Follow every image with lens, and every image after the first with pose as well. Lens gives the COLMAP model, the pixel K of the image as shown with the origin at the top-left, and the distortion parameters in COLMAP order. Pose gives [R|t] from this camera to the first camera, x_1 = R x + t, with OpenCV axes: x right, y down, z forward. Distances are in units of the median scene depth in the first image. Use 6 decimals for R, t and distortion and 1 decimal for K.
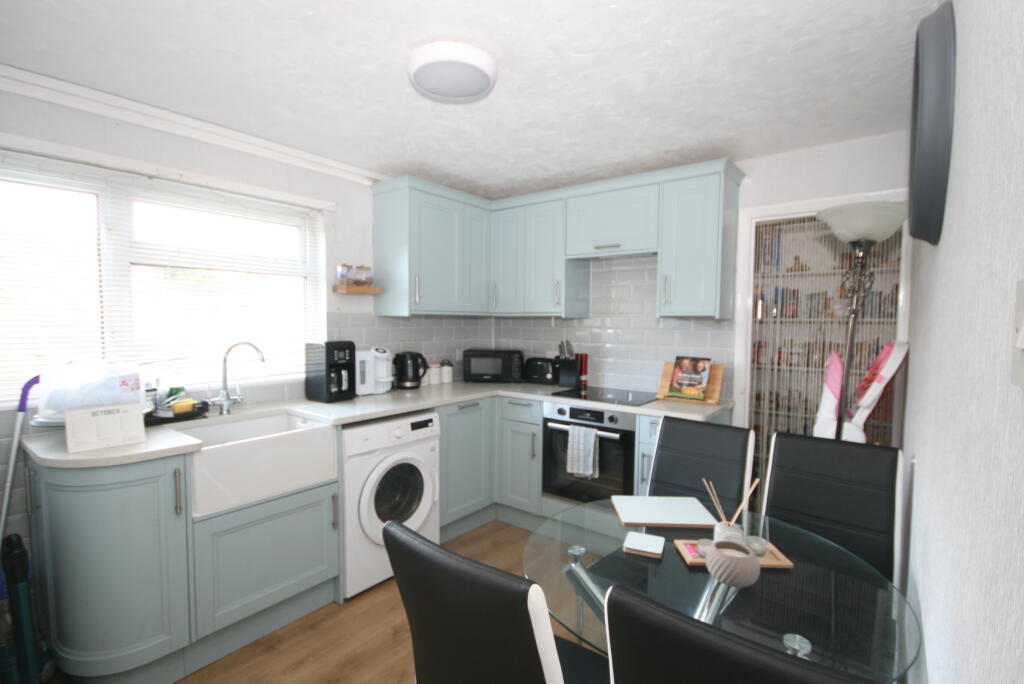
lens RADIAL K [[479.0, 0, 511.0], [0, 479.0, 348.1], [0, 0, 1]] dist [0.001049, -0.000677]
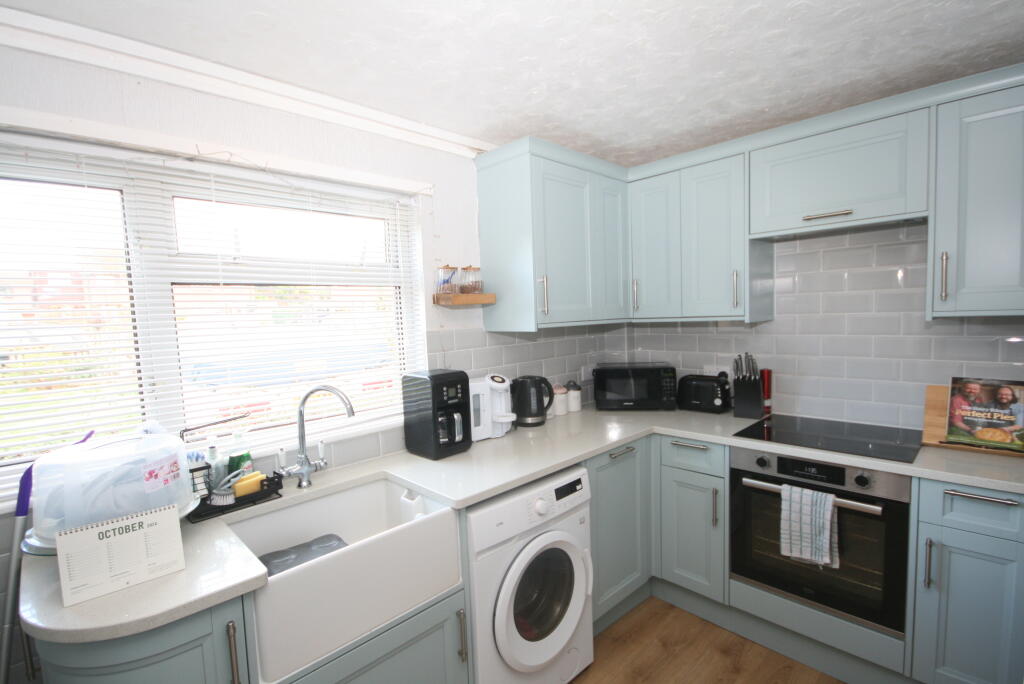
lens RADIAL K [[479.0, 0, 511.0], [0, 479.0, 348.1], [0, 0, 1]] dist [0.001049, -0.000677]
pose [[0.989541, -0.036183, -0.139640, -0.156201], [0.038700, 0.999133, 0.015350, -0.057258], [0.138964, -0.020593, 0.990083, 0.287056]]
